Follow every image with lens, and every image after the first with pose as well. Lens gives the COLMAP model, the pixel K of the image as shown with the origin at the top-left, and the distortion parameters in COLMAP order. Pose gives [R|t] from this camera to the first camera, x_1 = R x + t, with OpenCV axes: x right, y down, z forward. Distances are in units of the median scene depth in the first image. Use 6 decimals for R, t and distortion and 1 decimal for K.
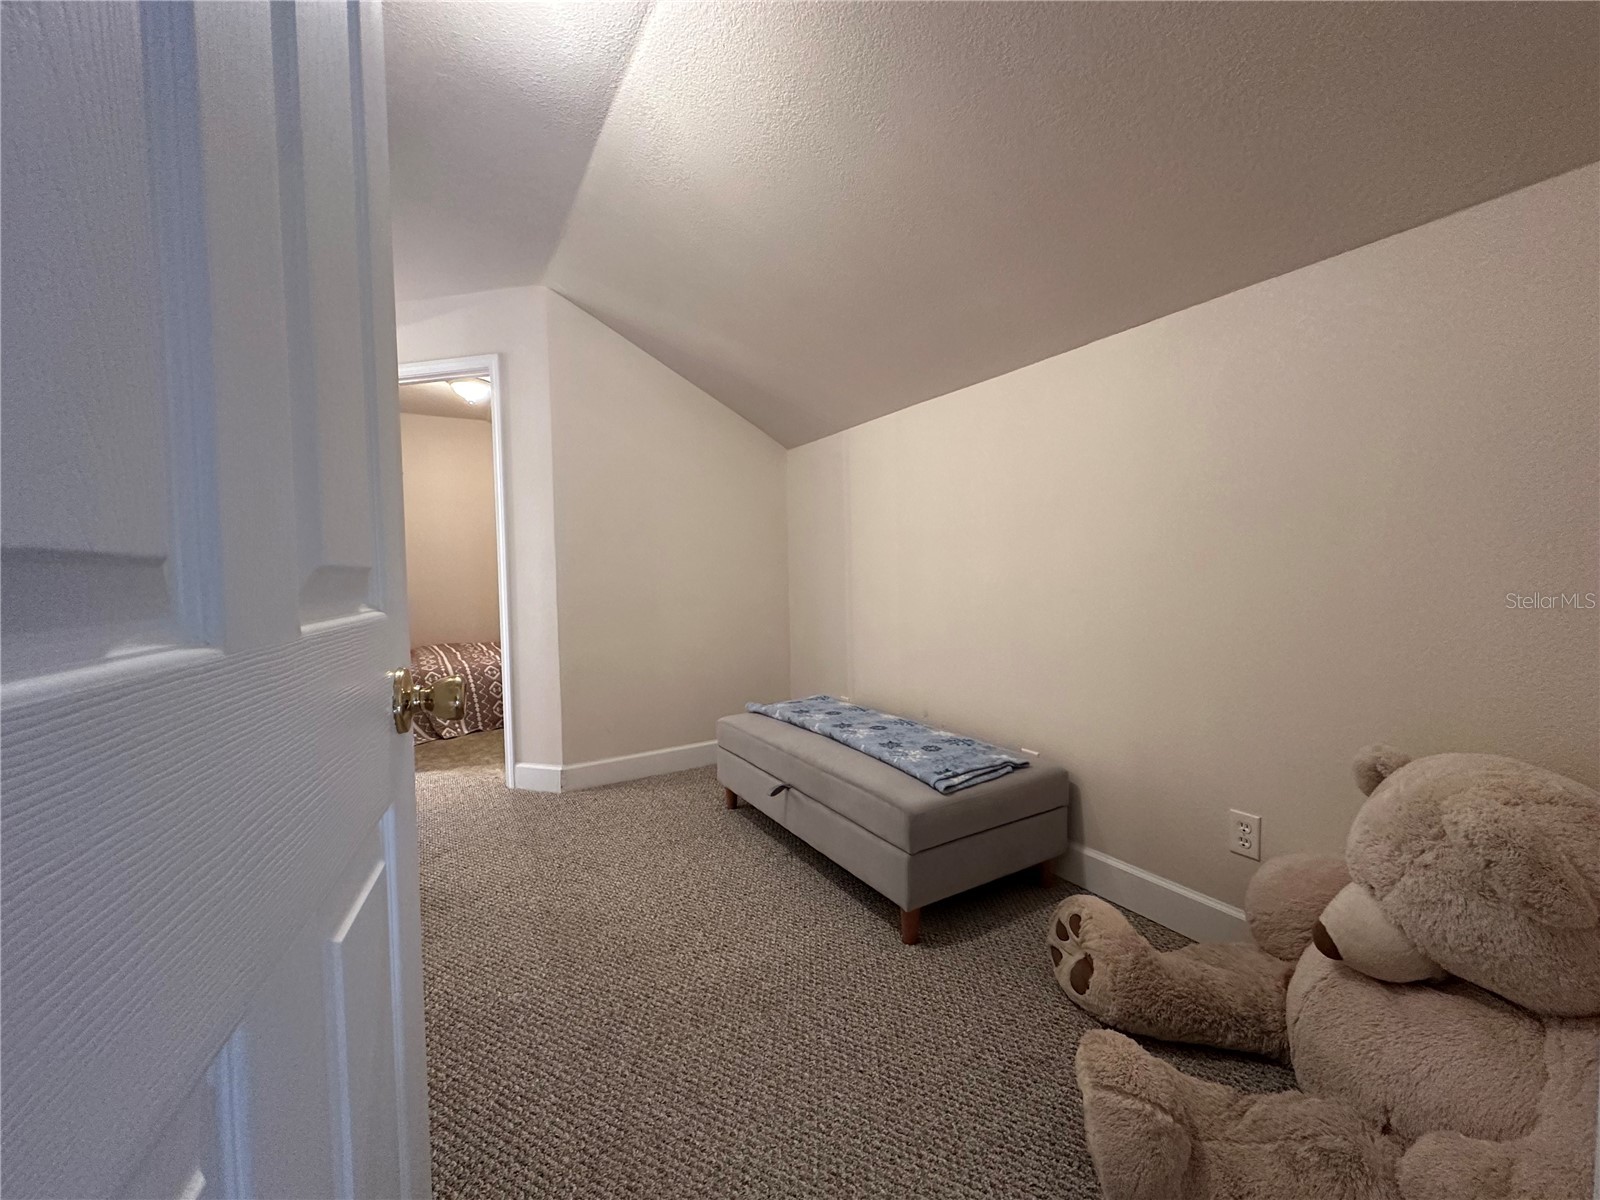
lens RADIAL K [[633.2, 0, 799.0], [0, 633.2, 612.0], [0, 0, 1]] dist [-0.007156, 0.000555]
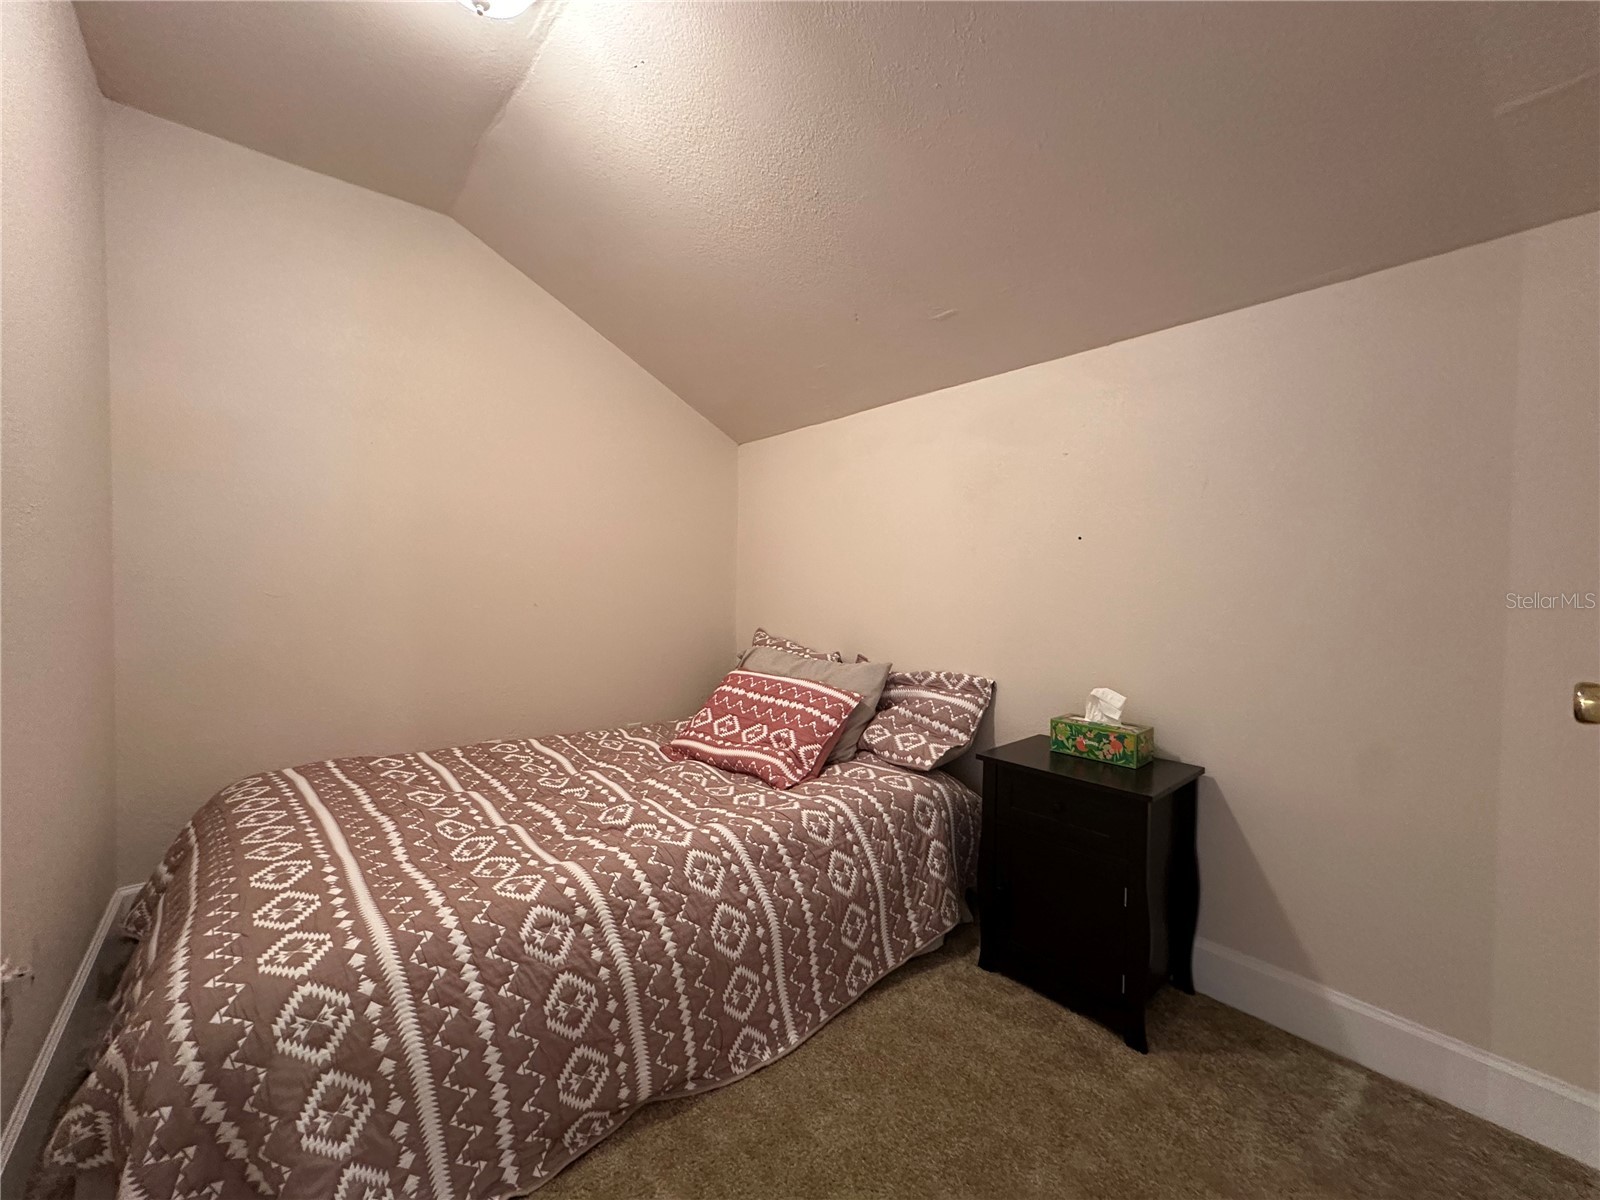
lens RADIAL K [[633.2, 0, 802.2], [0, 633.2, 592.9], [0, 0, 1]] dist [-0.007156, 0.000555]
pose [[0.982656, 0.013458, 0.184950, -0.430480], [-0.003378, 0.998497, -0.054707, -0.039056], [-0.185408, 0.053133, 0.981224, 0.702972]]
